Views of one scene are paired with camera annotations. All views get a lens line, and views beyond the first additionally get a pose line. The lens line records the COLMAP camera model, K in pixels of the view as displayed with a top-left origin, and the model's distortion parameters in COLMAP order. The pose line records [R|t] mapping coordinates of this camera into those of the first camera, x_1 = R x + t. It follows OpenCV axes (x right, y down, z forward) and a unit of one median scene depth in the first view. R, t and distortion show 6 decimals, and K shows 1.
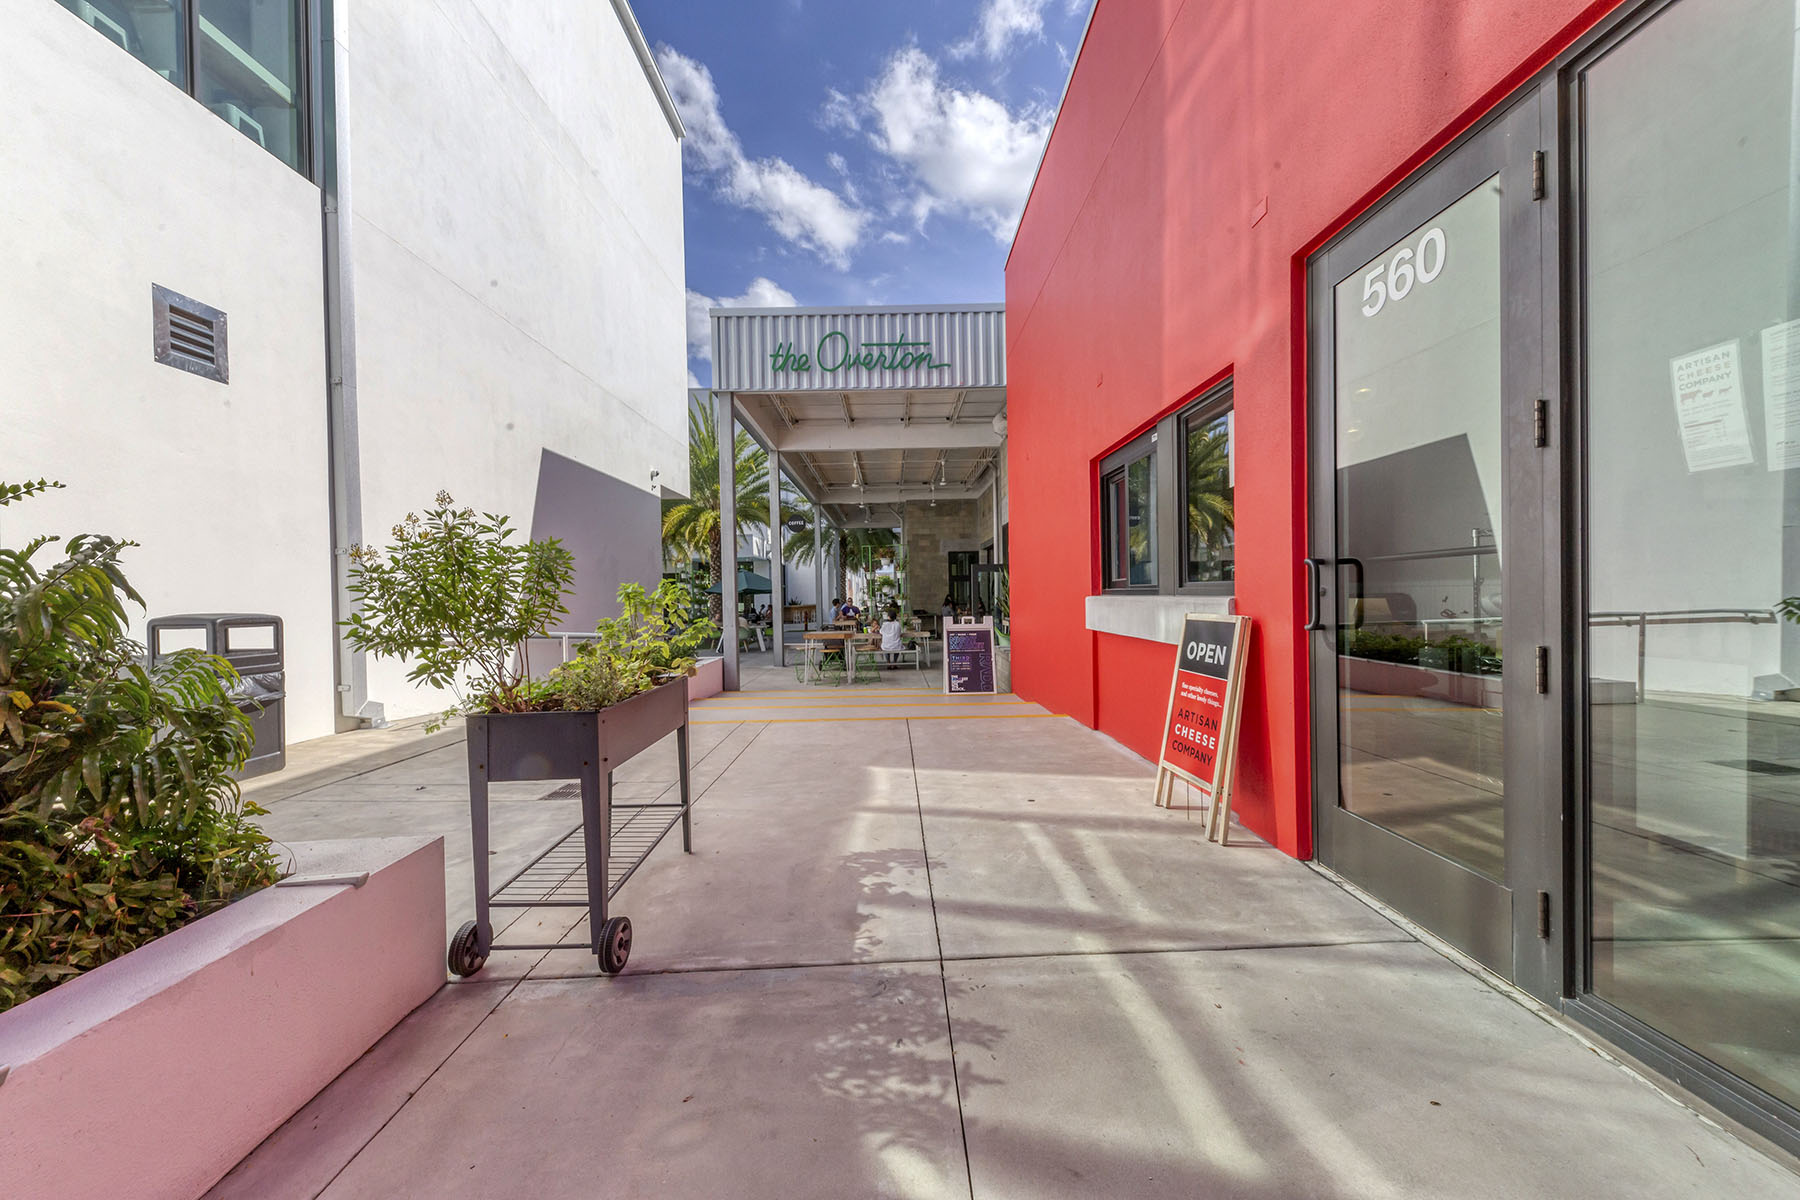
lens RADIAL K [[682.7, 0, 900.0], [0, 682.7, 600.0], [0, 0, 1]] dist [-0.000021, -0.000028]
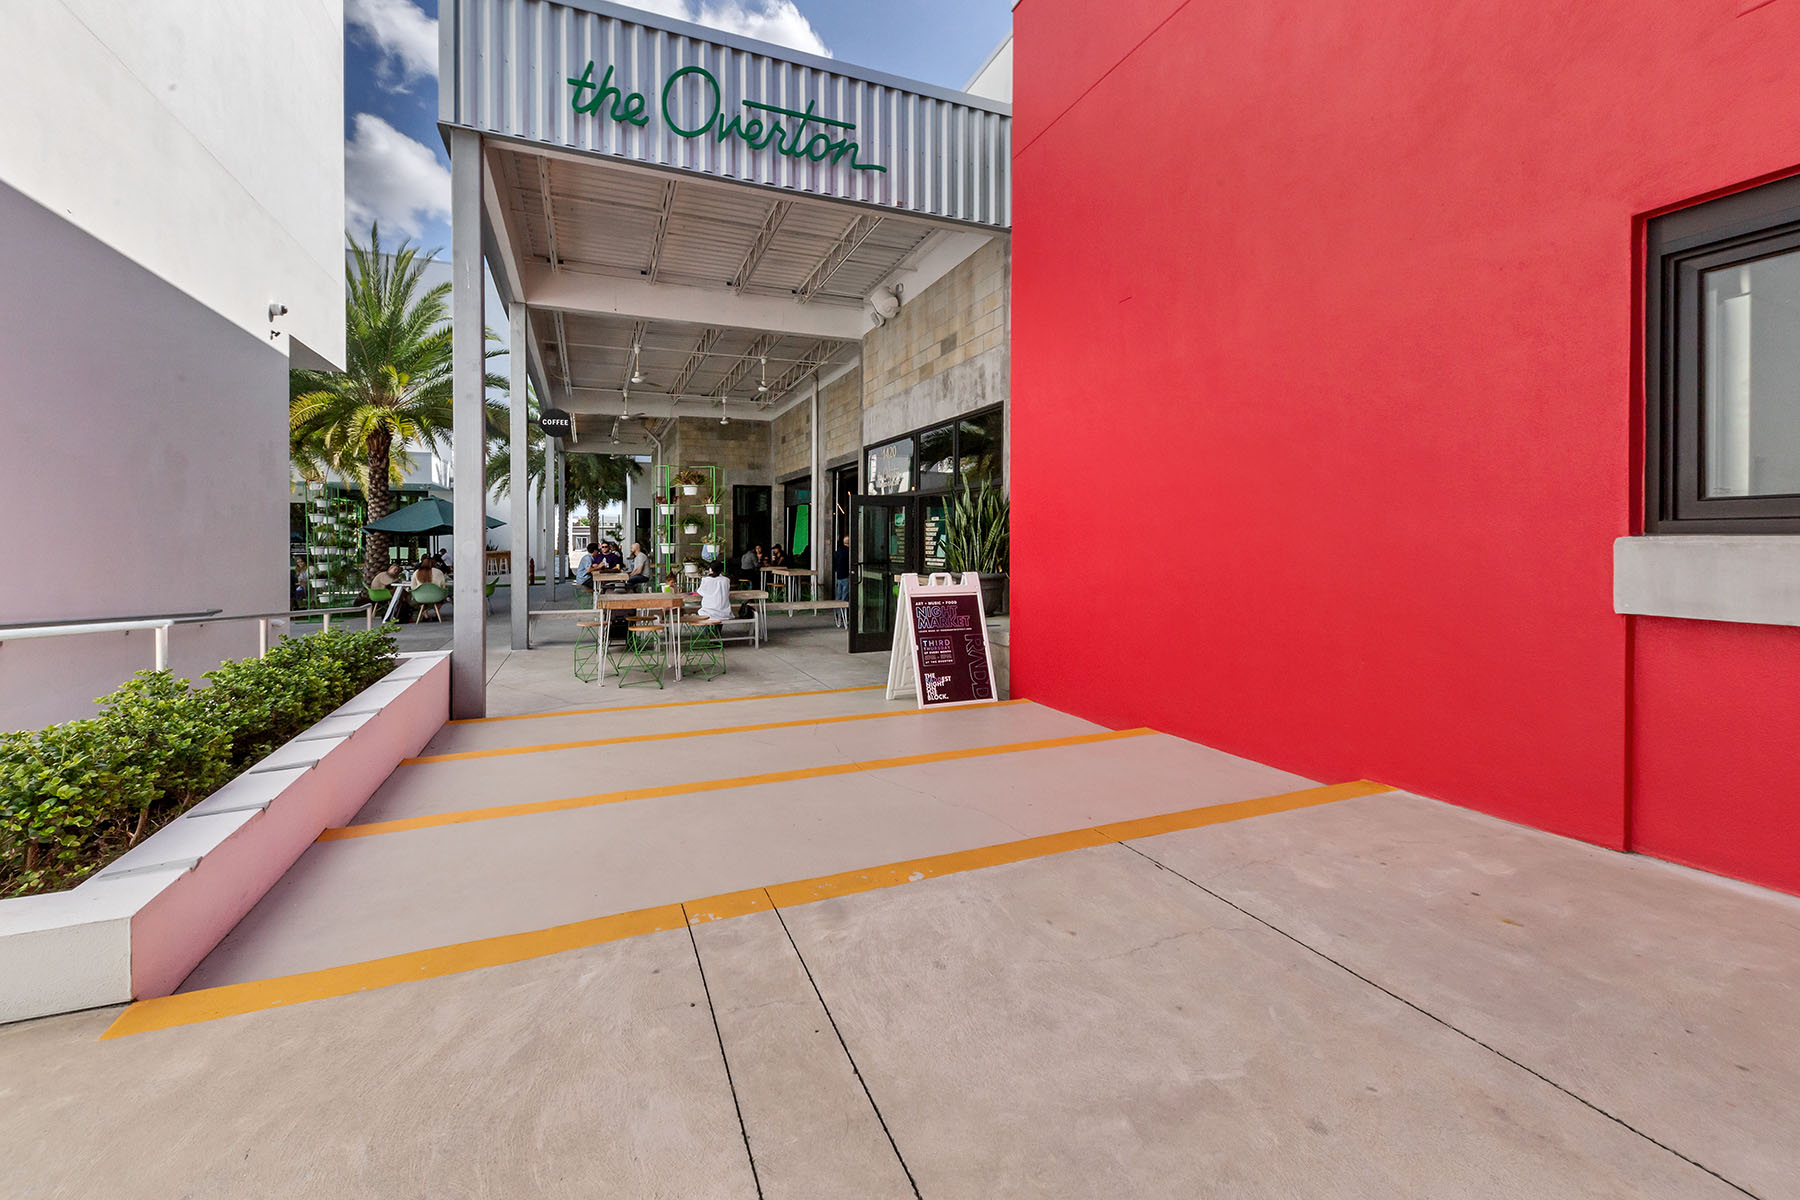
lens RADIAL K [[715.4, 0, 897.6], [0, 715.4, 543.3], [0, 0, 1]] dist [-0.000119, -0.000171]
pose [[0.924812, 0.012492, 0.380220, -0.159384], [-0.009974, 0.999913, -0.008593, 0.003489], [-0.380295, 0.004154, 0.924856, 0.389108]]
